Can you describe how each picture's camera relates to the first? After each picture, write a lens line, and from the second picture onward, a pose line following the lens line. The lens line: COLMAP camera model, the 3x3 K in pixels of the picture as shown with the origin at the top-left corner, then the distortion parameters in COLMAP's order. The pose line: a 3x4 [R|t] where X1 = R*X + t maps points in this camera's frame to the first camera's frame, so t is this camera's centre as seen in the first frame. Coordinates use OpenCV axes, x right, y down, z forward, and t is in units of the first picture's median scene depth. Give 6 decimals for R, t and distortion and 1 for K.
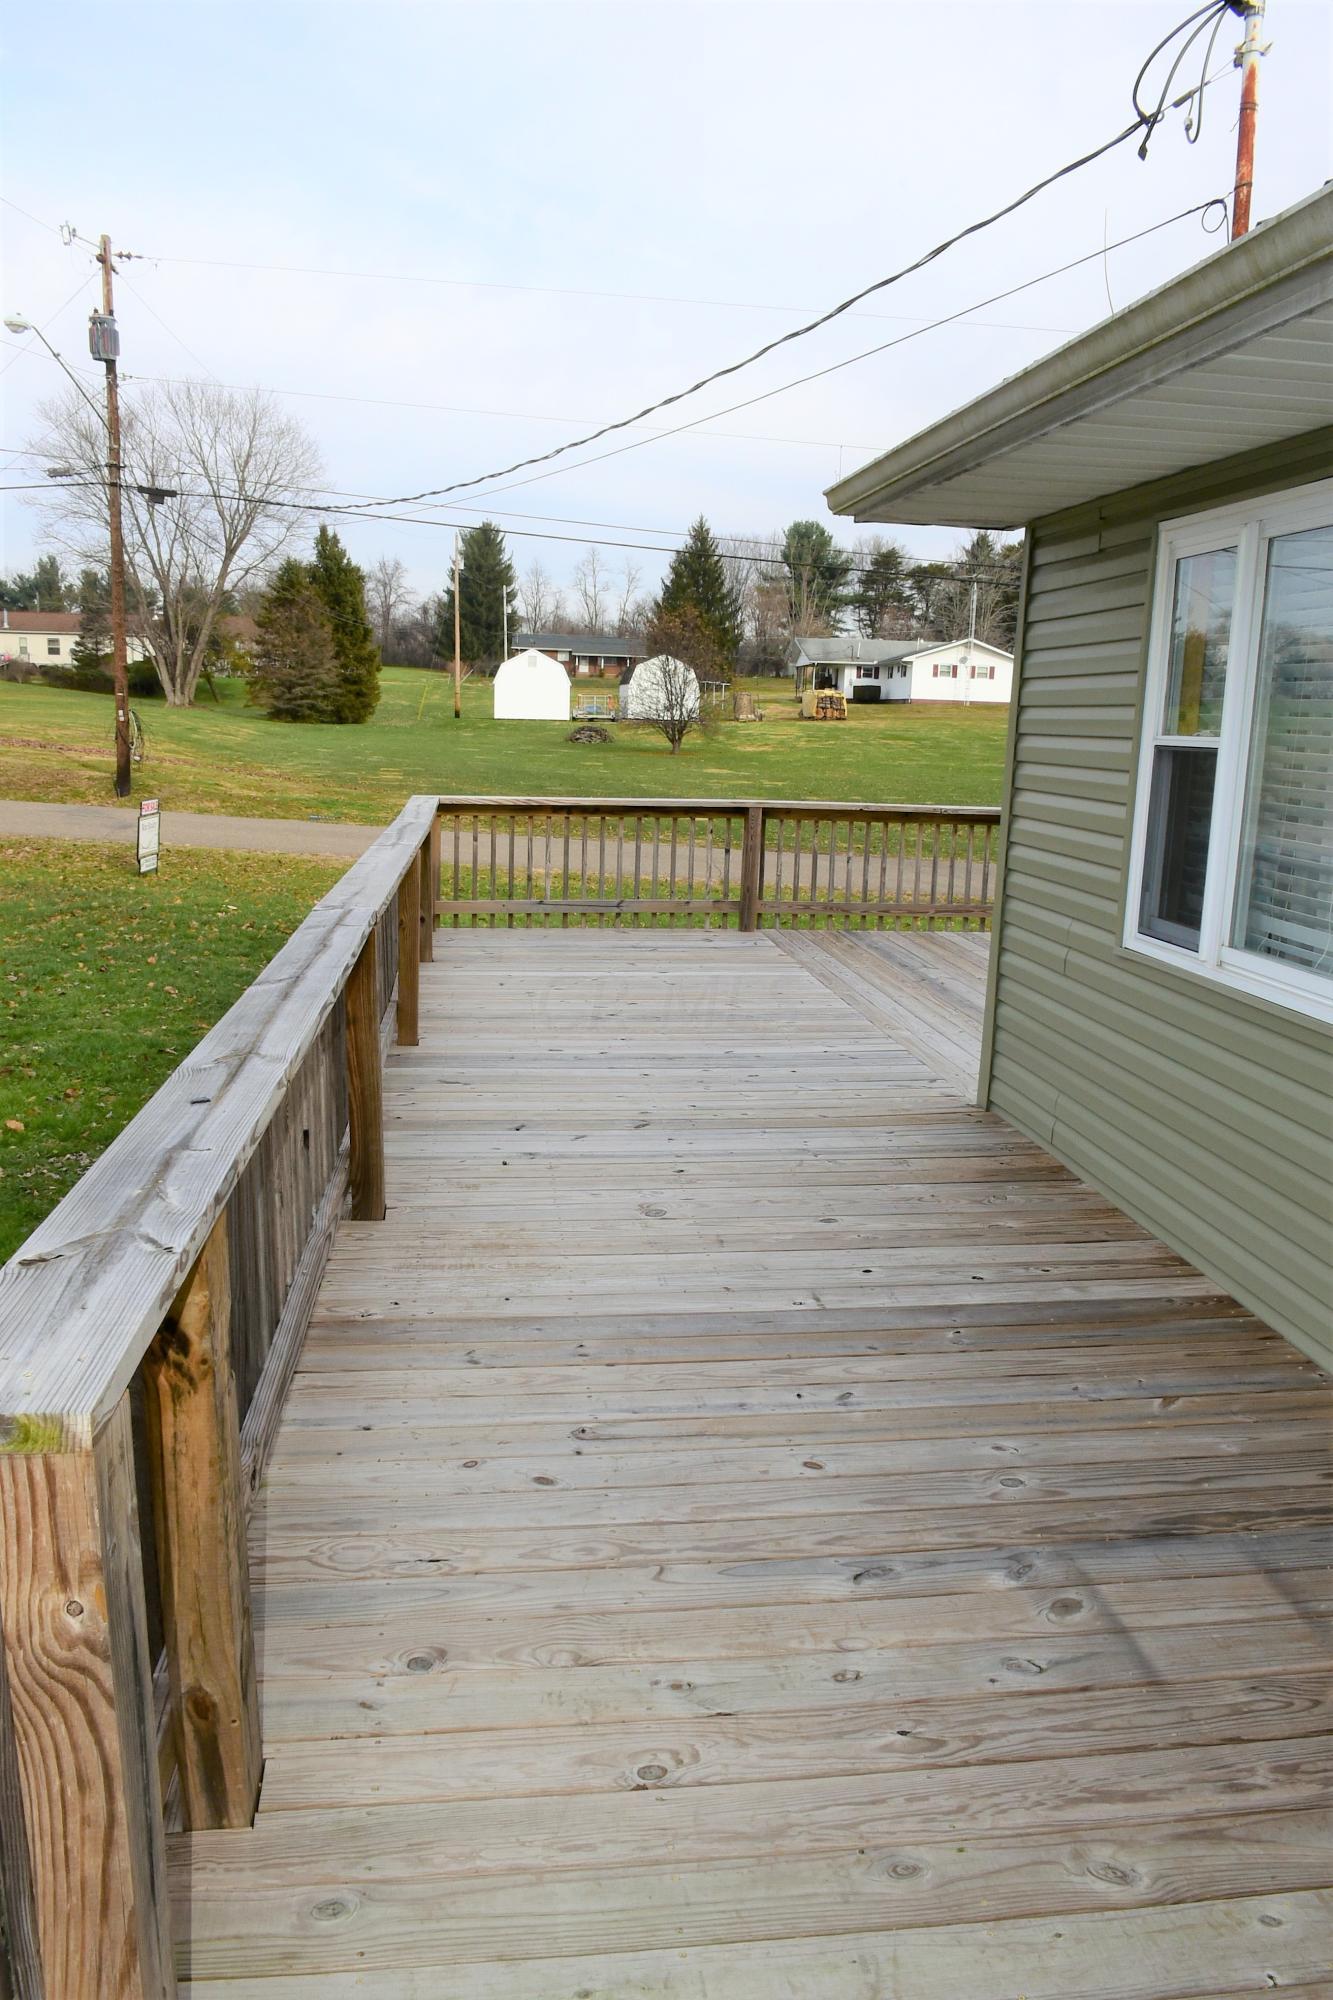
lens RADIAL K [[1529.2, 0, 674.9], [0, 1529.2, 1009.6], [0, 0, 1]] dist [-0.034890, 0.005504]
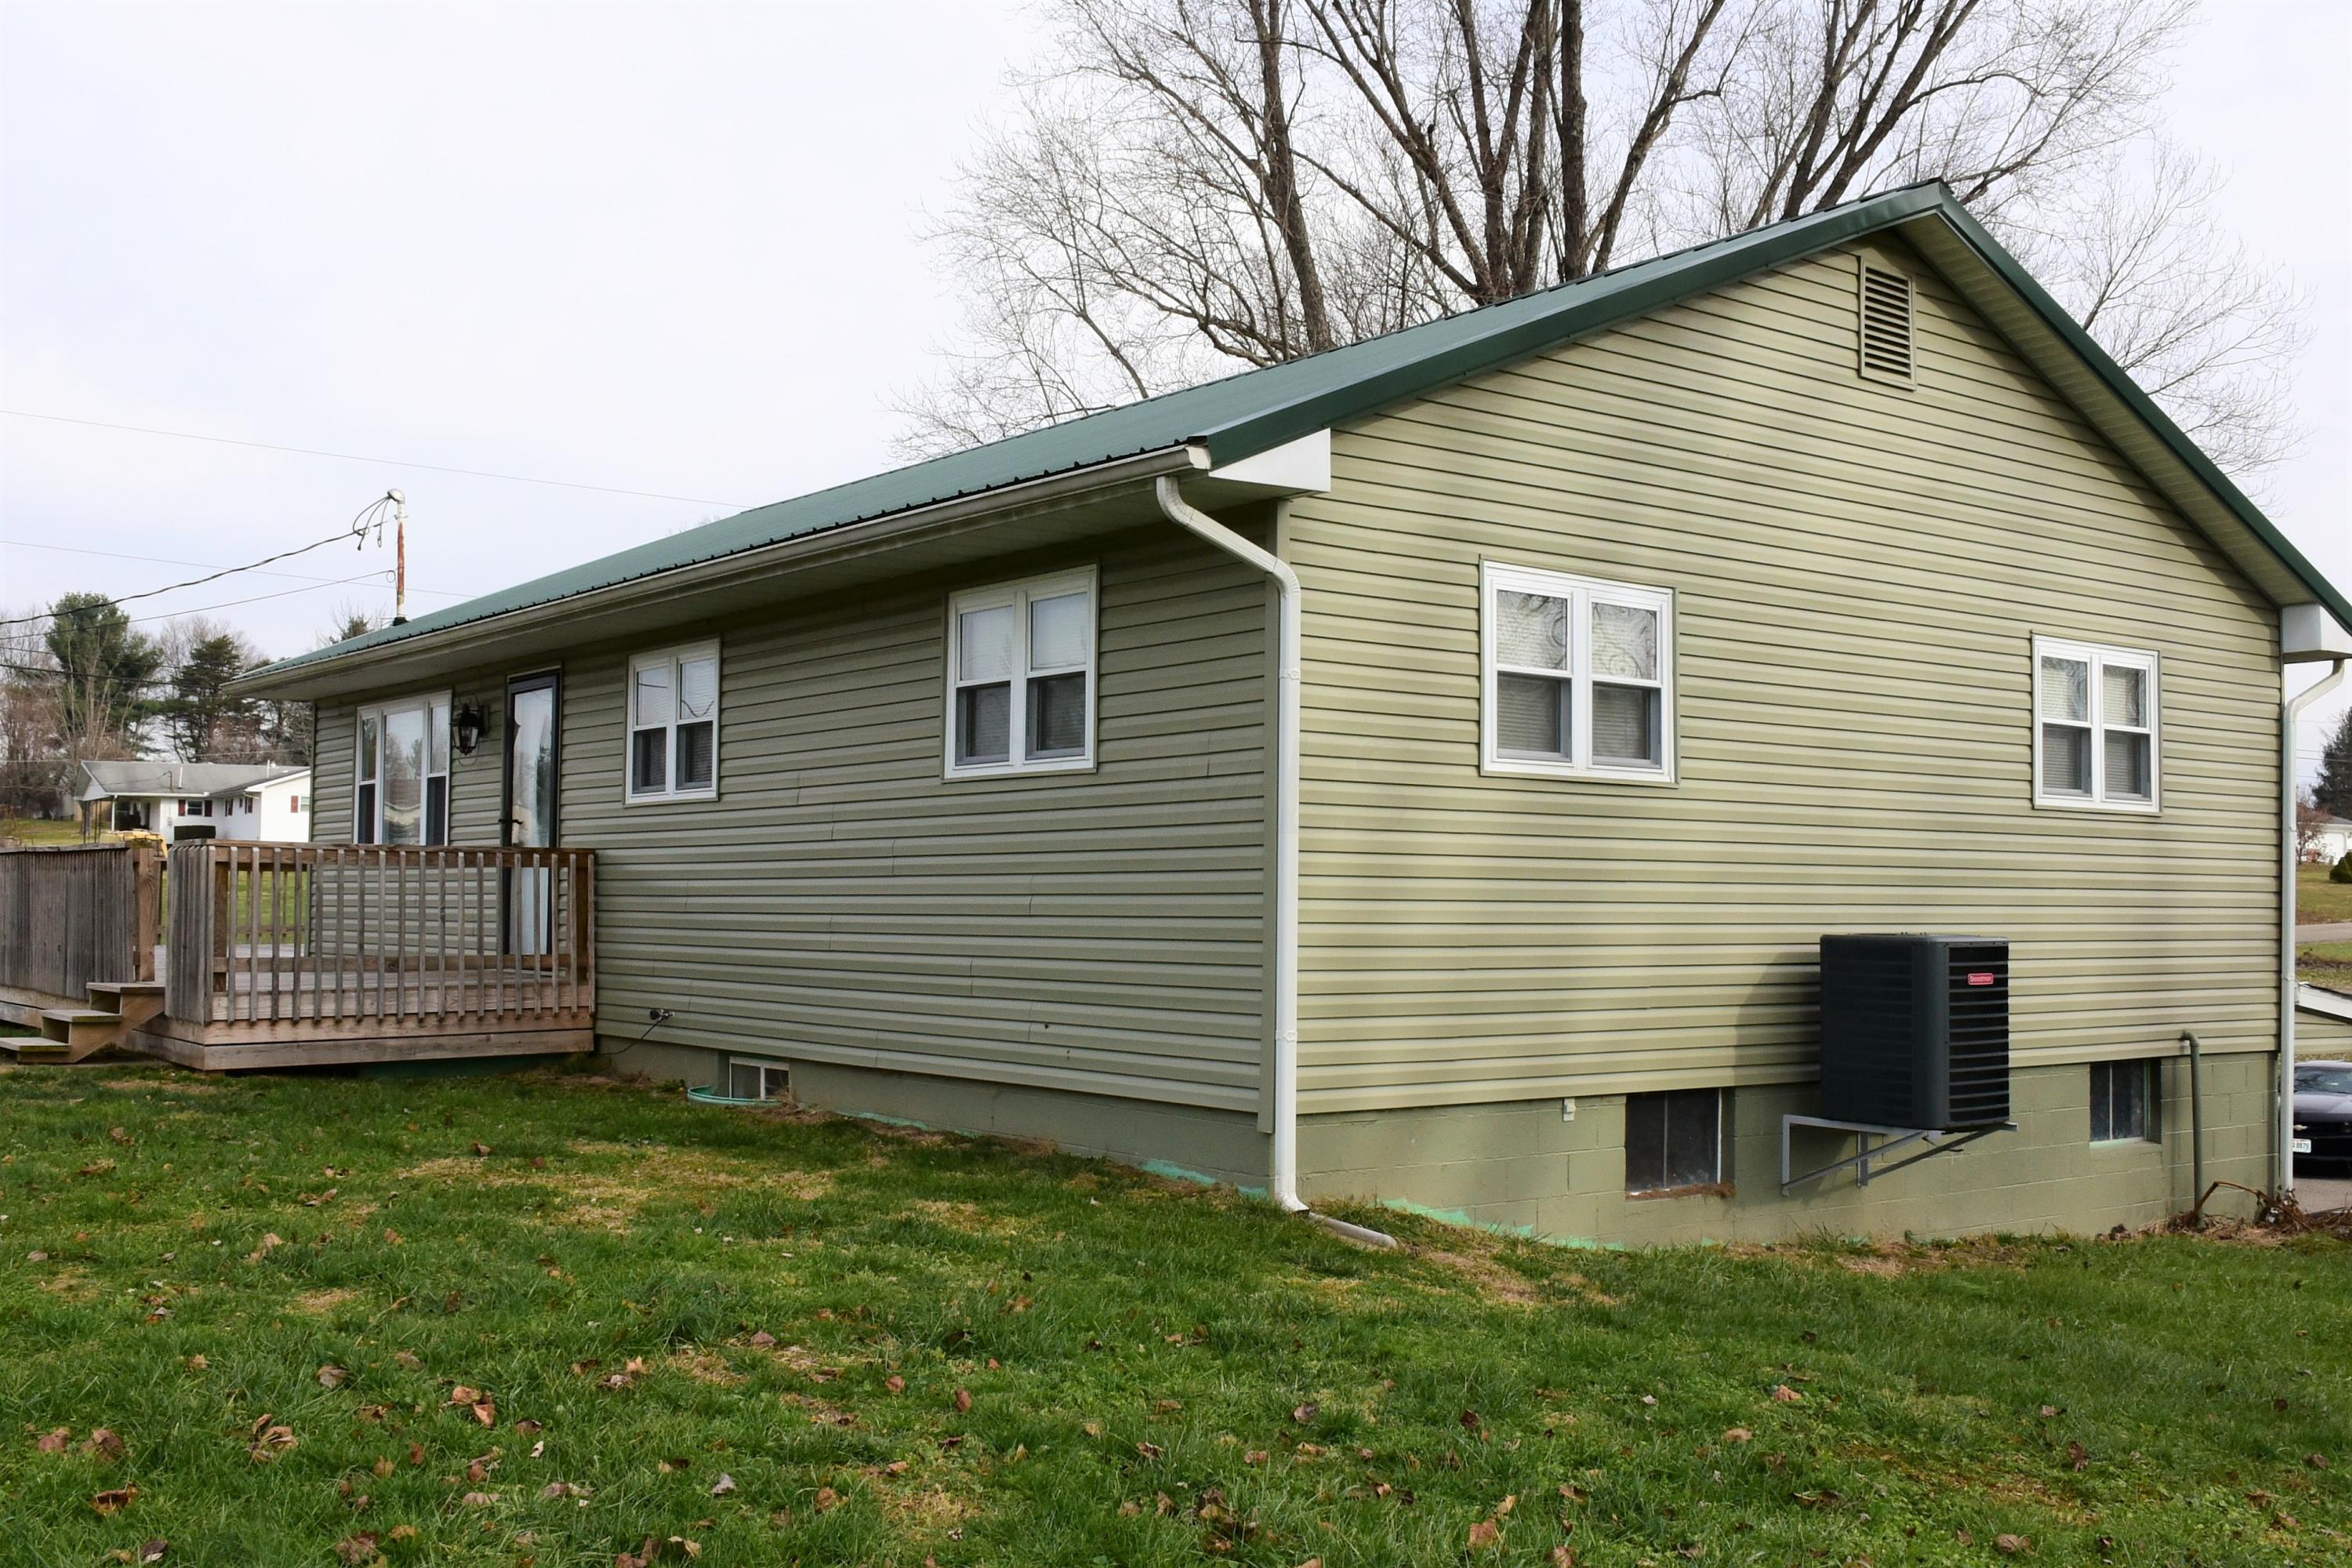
lens RADIAL K [[2285.6, 0, 1178.4], [0, 2285.6, 787.7], [0, 0, 1]] dist [-0.013665, 0.000000]
pose [[0.860965, -0.003754, 0.508651, -0.015895], [0.118901, 0.973755, -0.194072, 0.025322], [-0.494573, 0.227568, 0.838815, -0.100180]]
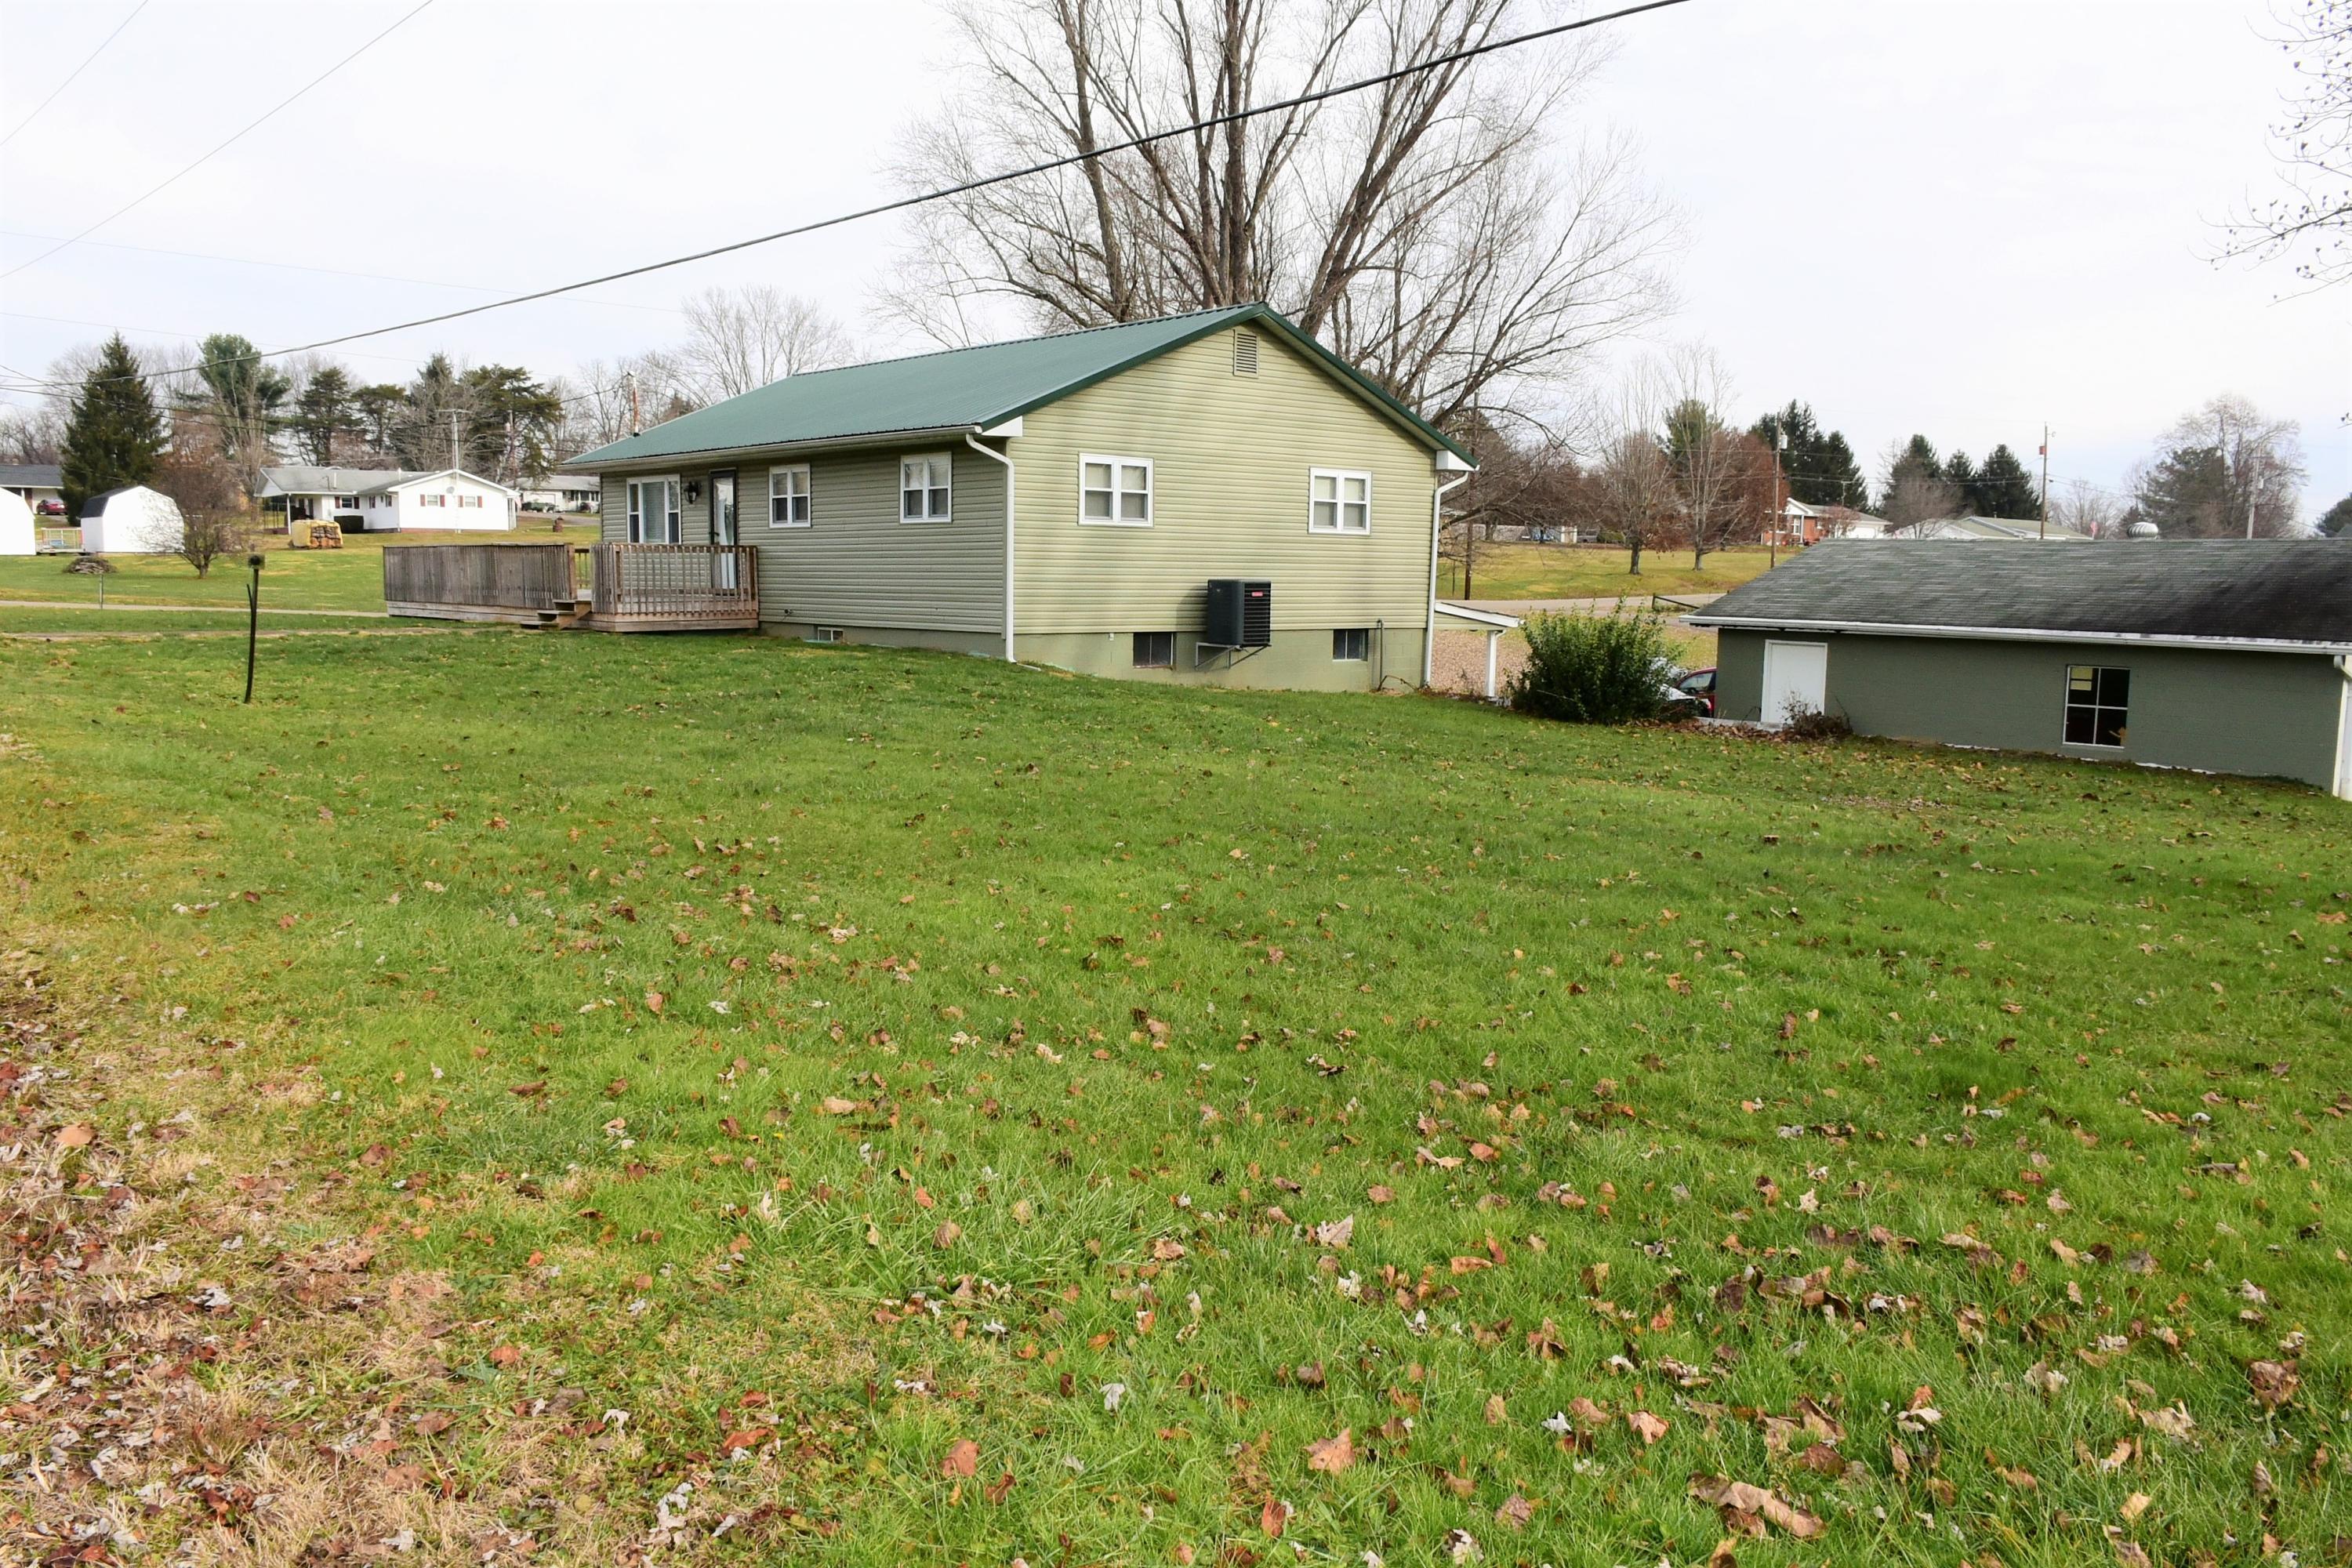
lens RADIAL K [[1798.3, 0, 1170.4], [0, 1798.3, 778.0], [0, 0, 1]] dist [-0.034890, 0.005504]
pose [[0.833403, -0.089244, 0.545412, -0.058638], [0.123552, 0.991985, -0.026476, 0.041369], [-0.538678, 0.089452, 0.837750, -0.189071]]
